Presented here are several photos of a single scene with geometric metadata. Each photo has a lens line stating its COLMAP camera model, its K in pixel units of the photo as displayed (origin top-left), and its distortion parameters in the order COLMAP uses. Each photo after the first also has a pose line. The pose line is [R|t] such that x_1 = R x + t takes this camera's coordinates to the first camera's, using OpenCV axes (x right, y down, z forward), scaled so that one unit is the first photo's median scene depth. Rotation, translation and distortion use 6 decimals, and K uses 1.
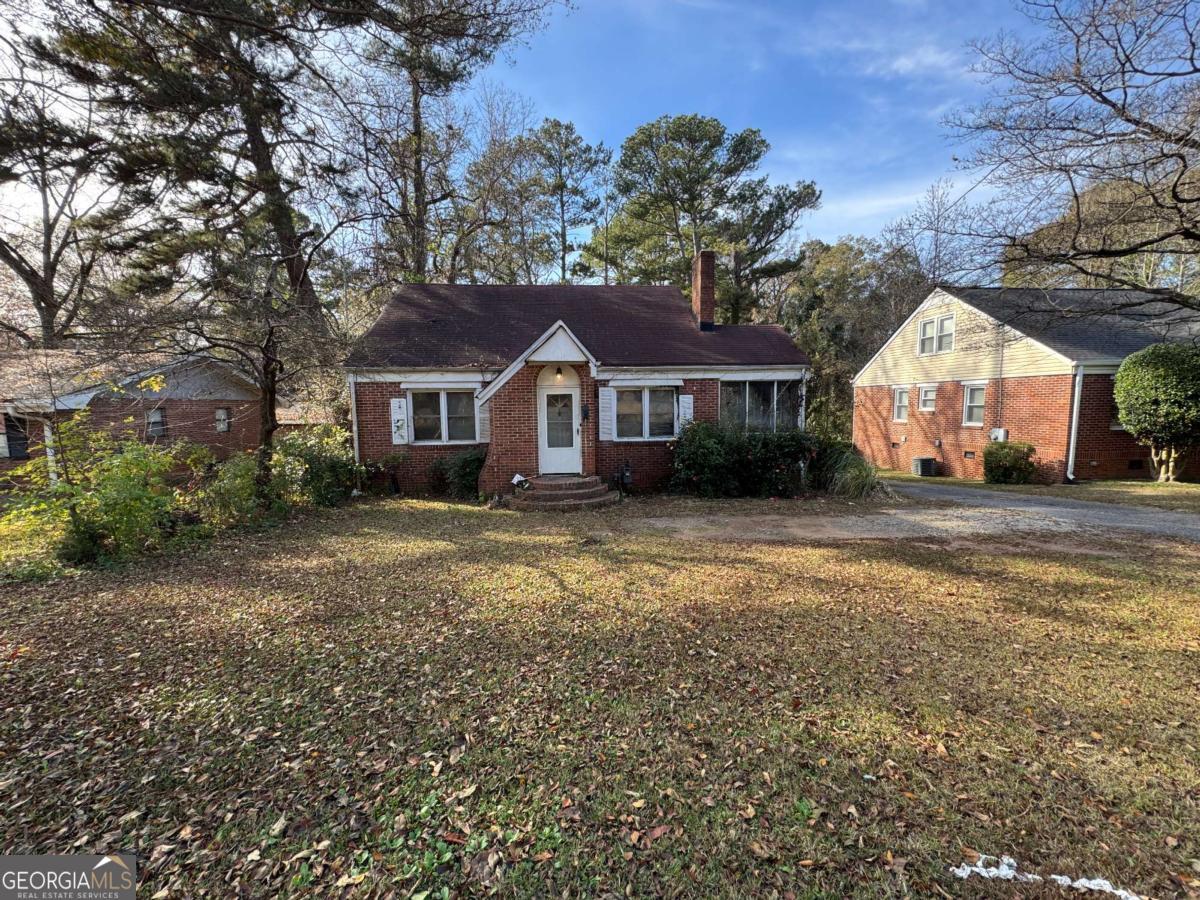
lens RADIAL K [[486.3, 0, 597.3], [0, 486.3, 451.1], [0, 0, 1]] dist [0.017444, 0.000027]
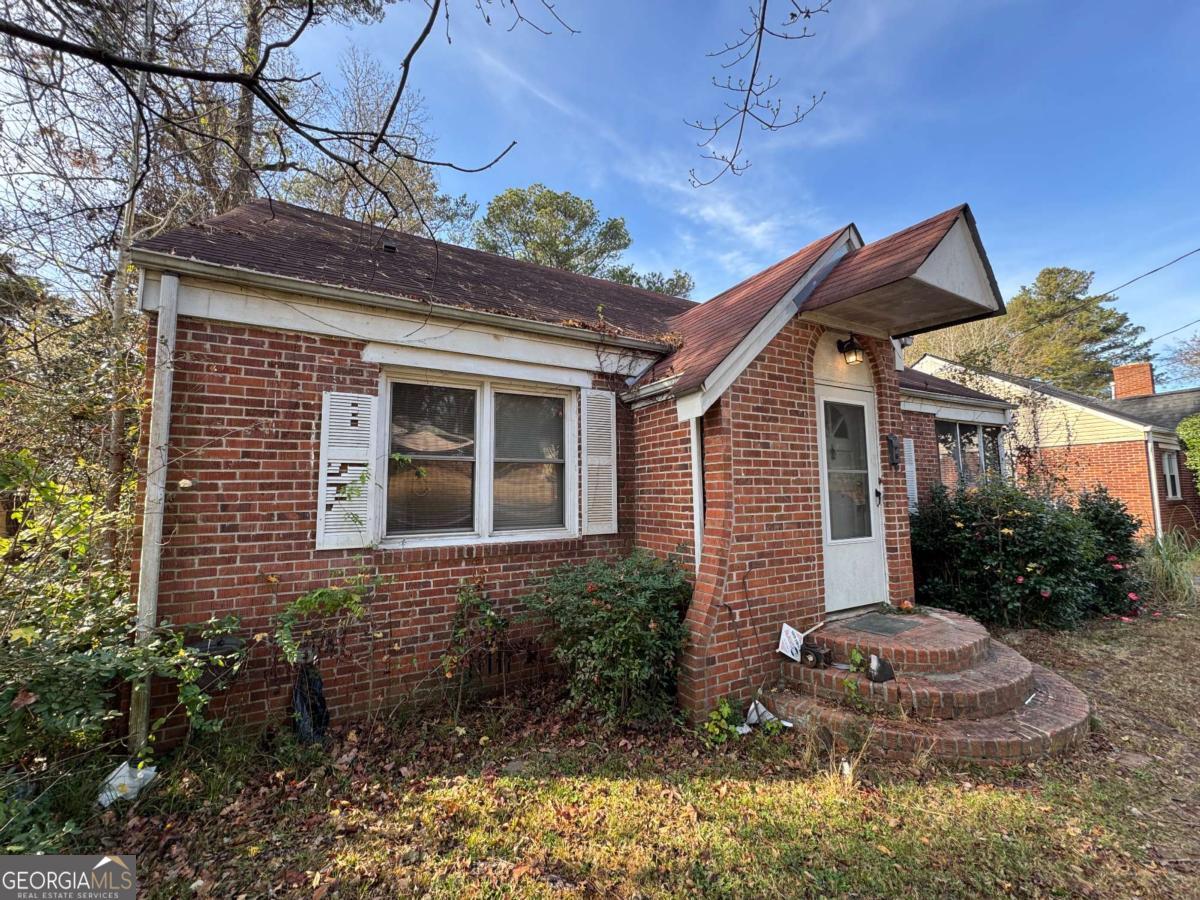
lens RADIAL K [[479.2, 0, 600.9], [0, 479.2, 449.6], [0, 0, 1]] dist [-0.001453, -0.000207]
pose [[0.907029, 0.041363, 0.419033, -0.384483], [0.038127, 0.983008, -0.179562, -0.015020], [-0.419339, 0.178844, 0.890039, 0.670862]]
